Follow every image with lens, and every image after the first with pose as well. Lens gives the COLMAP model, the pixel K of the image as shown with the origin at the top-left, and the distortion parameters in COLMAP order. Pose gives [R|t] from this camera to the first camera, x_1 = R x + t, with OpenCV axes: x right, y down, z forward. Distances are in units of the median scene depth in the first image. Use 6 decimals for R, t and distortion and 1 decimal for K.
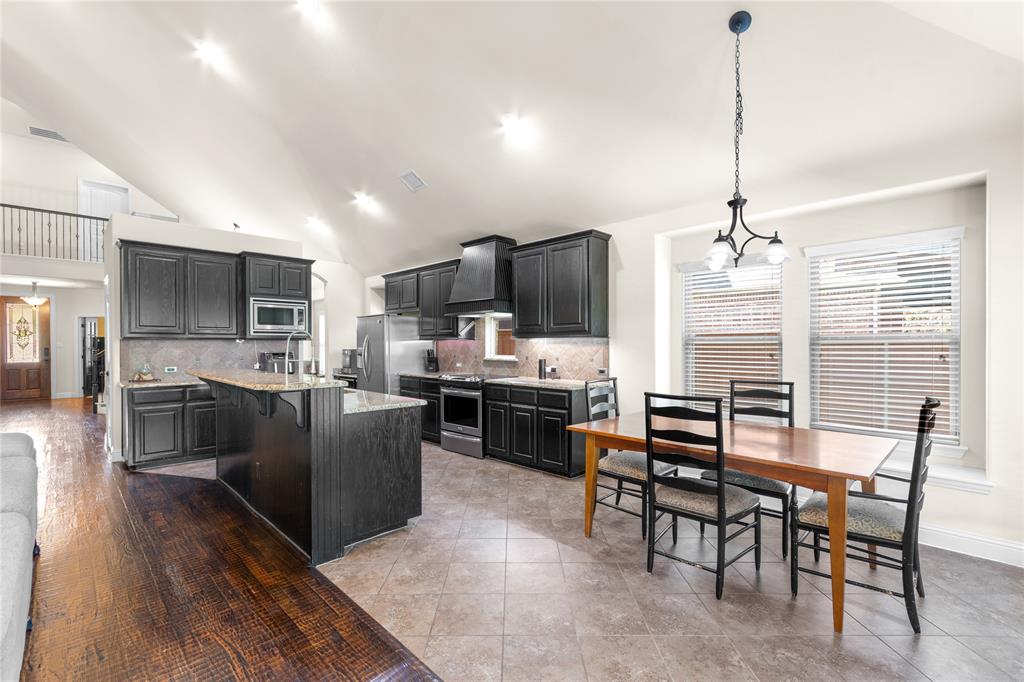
lens RADIAL K [[449.8, 0, 509.1], [0, 449.8, 344.4], [0, 0, 1]] dist [0.008073, -0.001842]
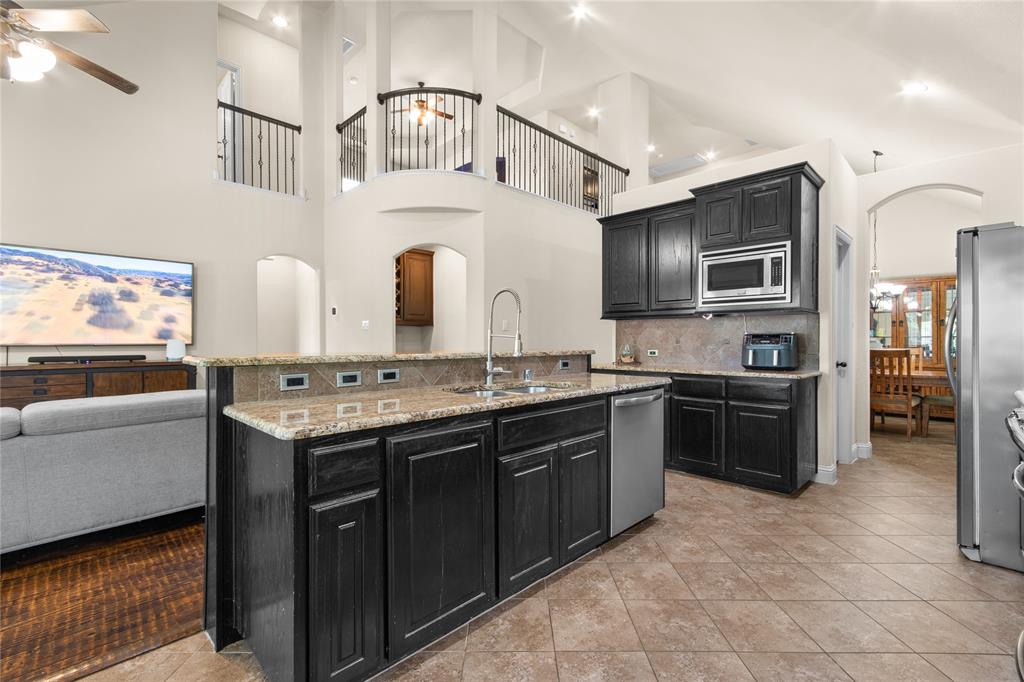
lens RADIAL K [[449.8, 0, 517.6], [0, 449.8, 344.5], [0, 0, 1]] dist [0.008073, -0.001842]
pose [[0.019751, 0.013798, -0.999710, 0.112185], [-0.003118, 0.999901, 0.013739, 0.026967], [0.999800, 0.002846, 0.019792, 0.684818]]
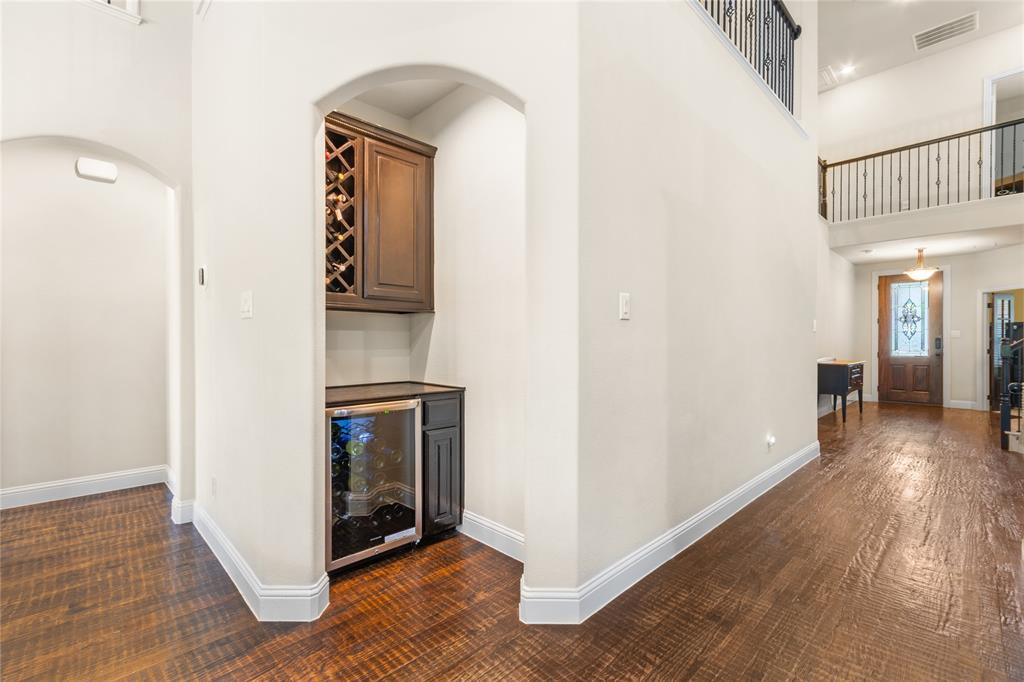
lens RADIAL K [[449.8, 0, 513.3], [0, 449.8, 342.6], [0, 0, 1]] dist [0.008073, -0.001842]
pose [[-0.005713, 0.006579, -0.999962, -0.523693], [-0.004797, 0.999967, 0.006606, 0.026606], [0.999972, 0.004835, -0.005681, 0.587173]]
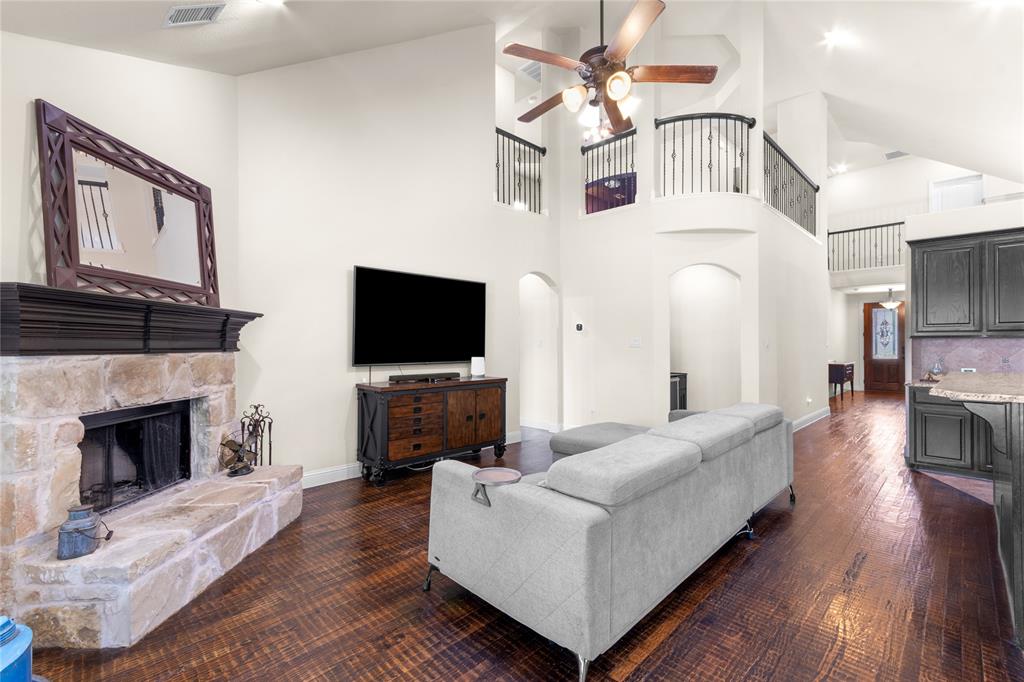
lens RADIAL K [[449.8, 0, 517.4], [0, 449.8, 341.9], [0, 0, 1]] dist [0.008073, -0.001842]
pose [[0.011949, -0.001061, -0.999928, 0.131992], [-0.002782, 0.999996, -0.001095, 0.000894], [0.999925, 0.002794, 0.011946, 0.089548]]
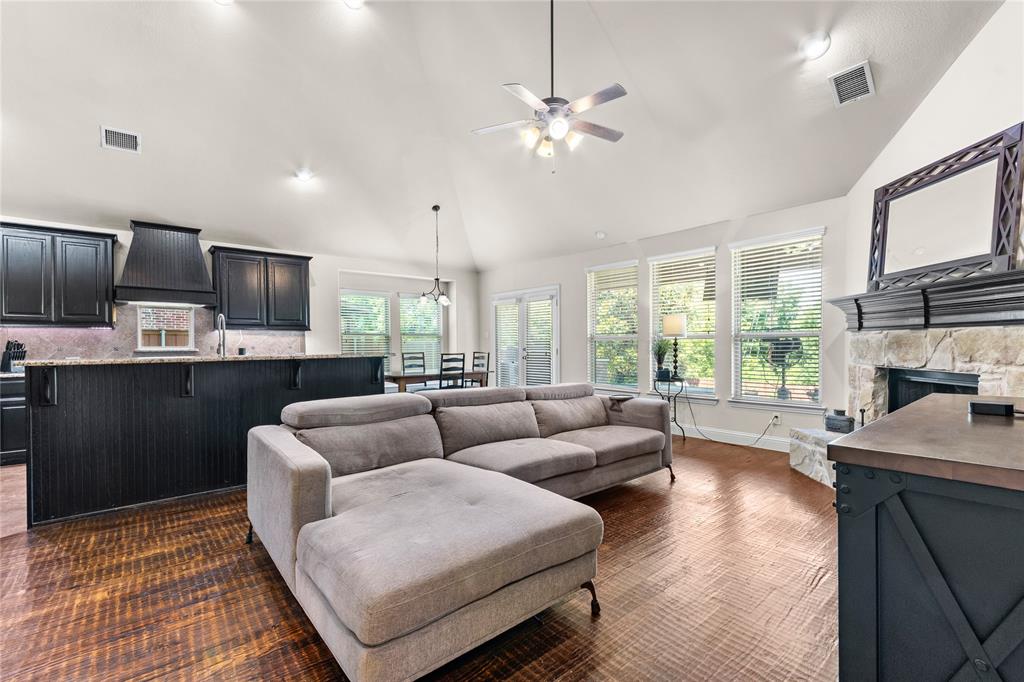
lens RADIAL K [[449.8, 0, 513.5], [0, 449.8, 345.5], [0, 0, 1]] dist [0.008073, -0.001842]
pose [[0.073245, 0.000344, 0.997314, -0.967307], [0.008696, 0.999962, -0.000984, 0.031168], [-0.997276, 0.008744, 0.073240, 0.193416]]
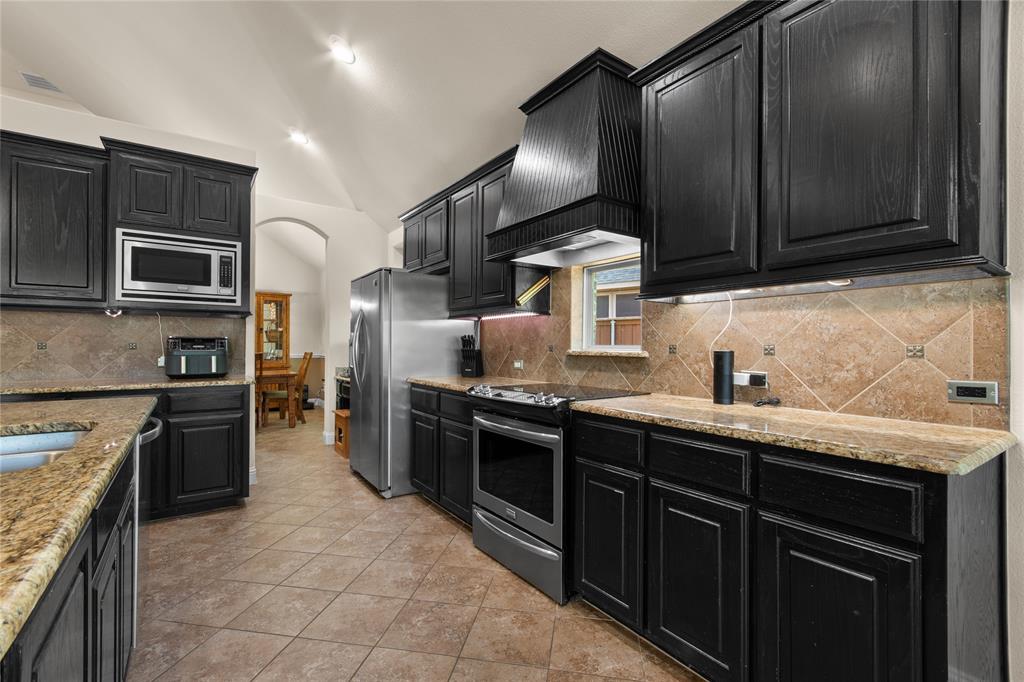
lens RADIAL K [[449.8, 0, 510.4], [0, 449.8, 346.3], [0, 0, 1]] dist [0.008073, -0.001842]
pose [[0.985083, 0.007566, -0.171912, -0.035802], [-0.007794, 0.999969, -0.000650, 0.027879], [0.171902, 0.001981, 0.985112, 0.548457]]
